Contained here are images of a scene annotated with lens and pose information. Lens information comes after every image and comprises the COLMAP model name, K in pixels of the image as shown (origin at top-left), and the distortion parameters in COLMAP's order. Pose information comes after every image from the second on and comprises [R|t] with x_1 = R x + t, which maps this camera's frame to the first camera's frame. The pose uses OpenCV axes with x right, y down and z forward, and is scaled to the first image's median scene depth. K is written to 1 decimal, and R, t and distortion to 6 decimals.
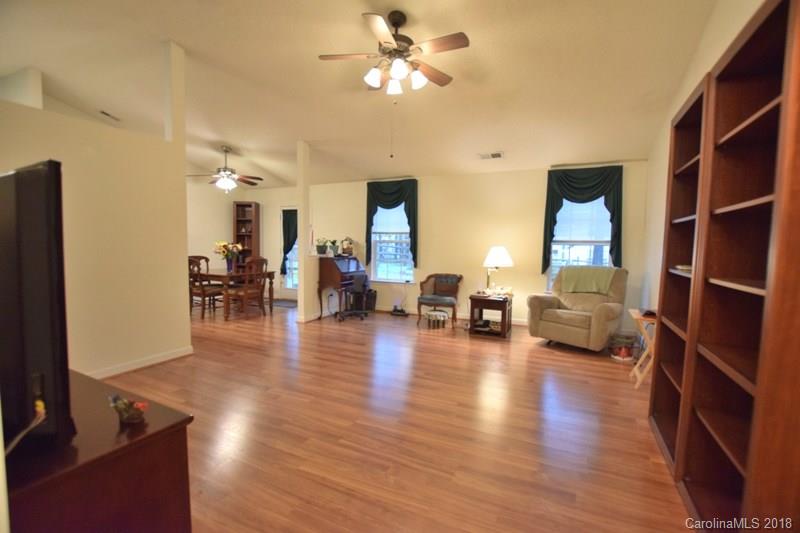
lens RADIAL K [[350.7, 0, 398.5], [0, 350.7, 264.0], [0, 0, 1]] dist [-0.017459, -0.001507]
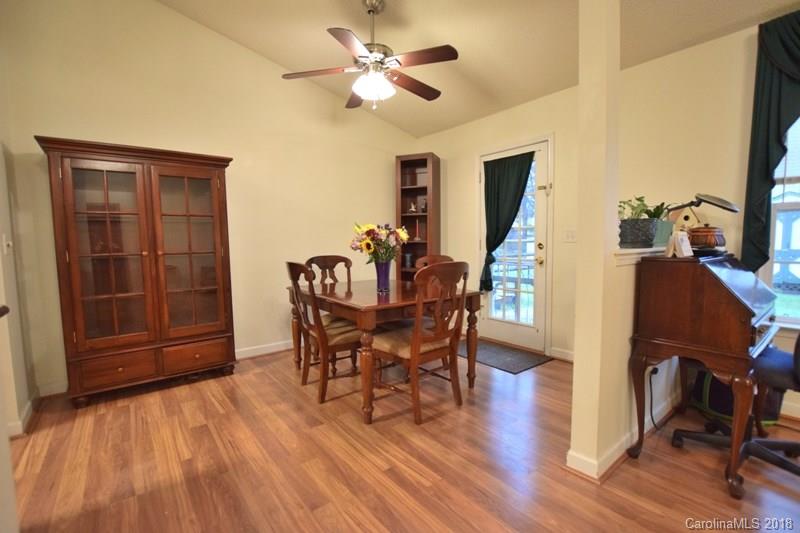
lens RADIAL K [[350.7, 0, 402.5], [0, 350.7, 264.2], [0, 0, 1]] dist [-0.017459, -0.001507]
pose [[0.897074, 0.002131, -0.441875, -0.244573], [0.000193, 0.999986, 0.005213, -0.012832], [0.441880, -0.004762, 0.897061, 0.567366]]
